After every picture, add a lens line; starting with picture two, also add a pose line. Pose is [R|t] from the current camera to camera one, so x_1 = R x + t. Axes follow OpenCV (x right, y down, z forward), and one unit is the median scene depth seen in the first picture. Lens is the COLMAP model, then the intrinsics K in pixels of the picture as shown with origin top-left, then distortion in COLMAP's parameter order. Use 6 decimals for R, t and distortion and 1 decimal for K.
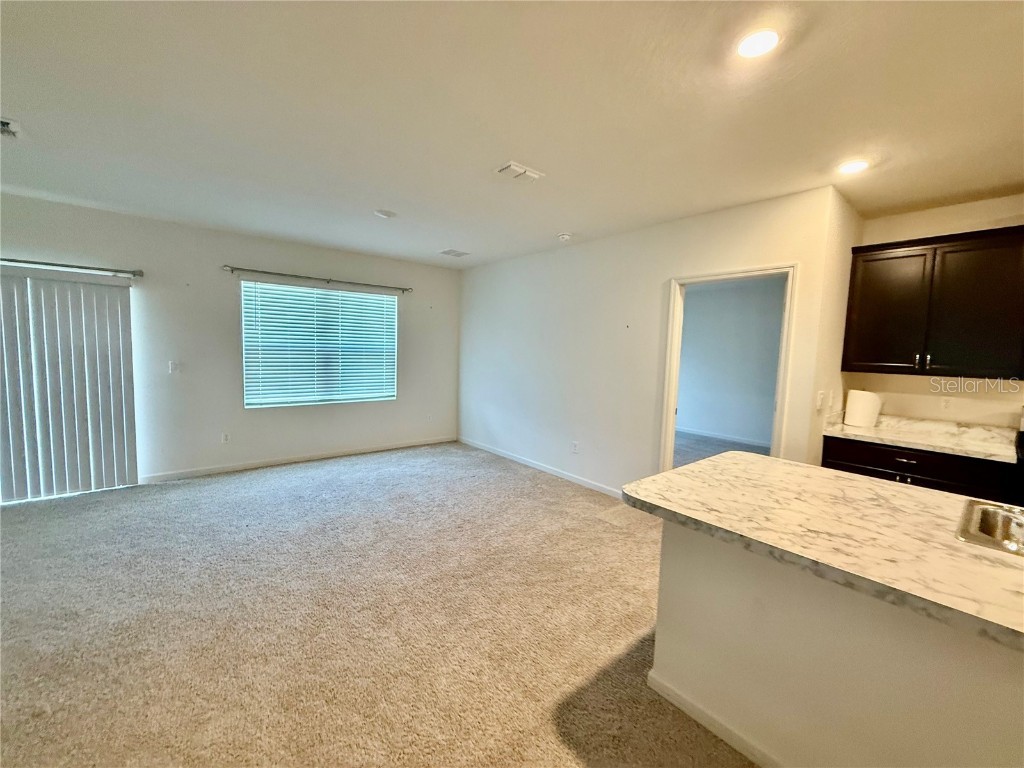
lens RADIAL K [[408.1, 0, 510.1], [0, 408.1, 382.2], [0, 0, 1]] dist [0.000552, 0.000002]
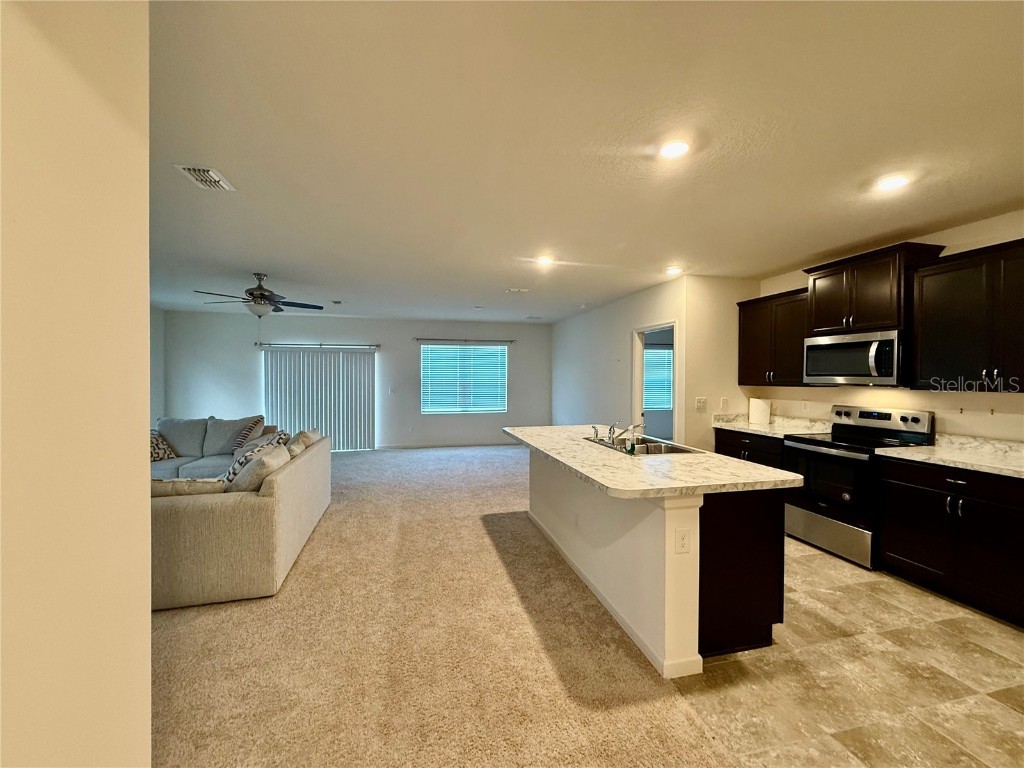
lens RADIAL K [[408.1, 0, 511.6], [0, 408.1, 381.9], [0, 0, 1]] dist [0.000552, 0.000002]
pose [[0.901647, -0.024633, -0.431770, 0.656239], [-0.009282, 0.997044, -0.076267, 0.074549], [0.432373, 0.072773, 0.898754, -0.619896]]
